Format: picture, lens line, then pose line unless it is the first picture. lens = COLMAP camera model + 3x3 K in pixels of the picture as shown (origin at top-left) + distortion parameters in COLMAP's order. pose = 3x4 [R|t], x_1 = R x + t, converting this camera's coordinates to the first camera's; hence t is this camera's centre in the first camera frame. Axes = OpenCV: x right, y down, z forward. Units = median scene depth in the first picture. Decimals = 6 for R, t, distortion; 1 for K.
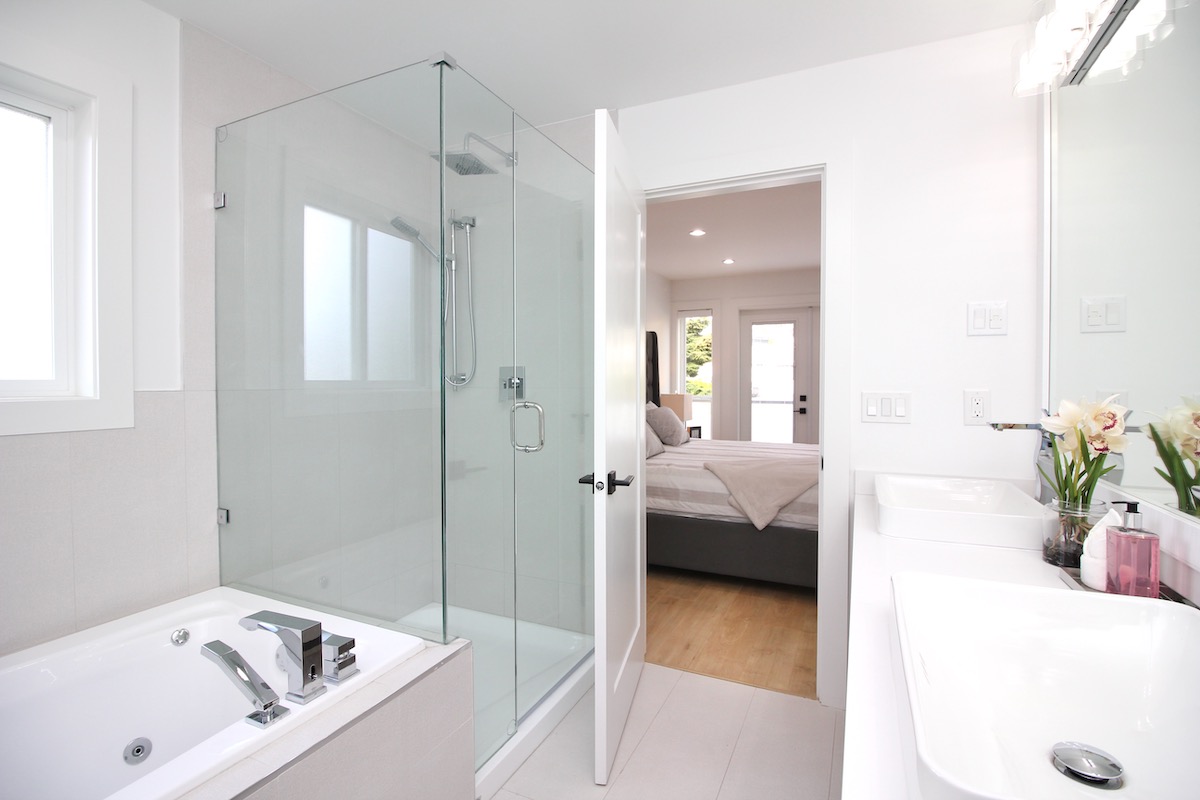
lens RADIAL K [[555.7, 0, 601.6], [0, 555.7, 399.3], [0, 0, 1]] dist [-0.005019, -0.001098]
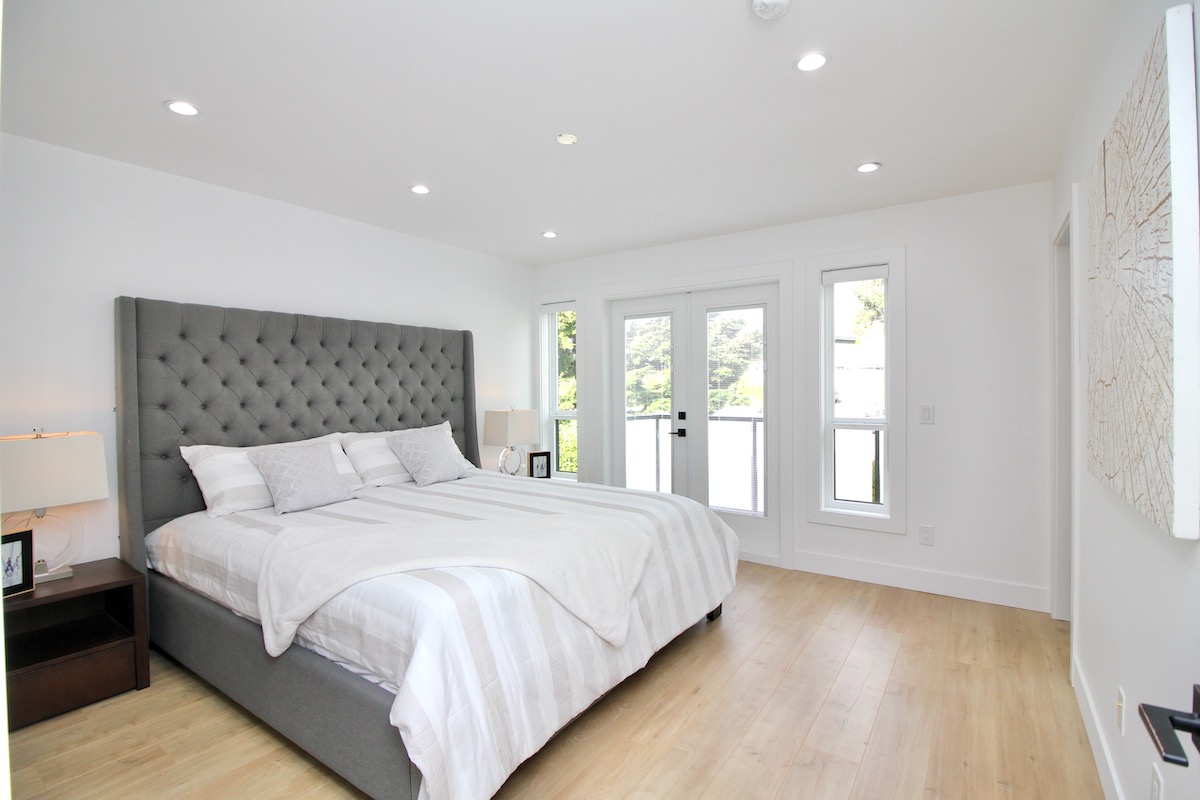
lens RADIAL K [[553.7, 0, 601.9], [0, 553.7, 399.1], [0, 0, 1]] dist [-0.001641, -0.010622]
pose [[0.983908, -0.005595, -0.178590, 0.375987], [0.003879, 0.999943, -0.009958, -0.016511], [0.178636, 0.009105, 0.983873, 0.246395]]
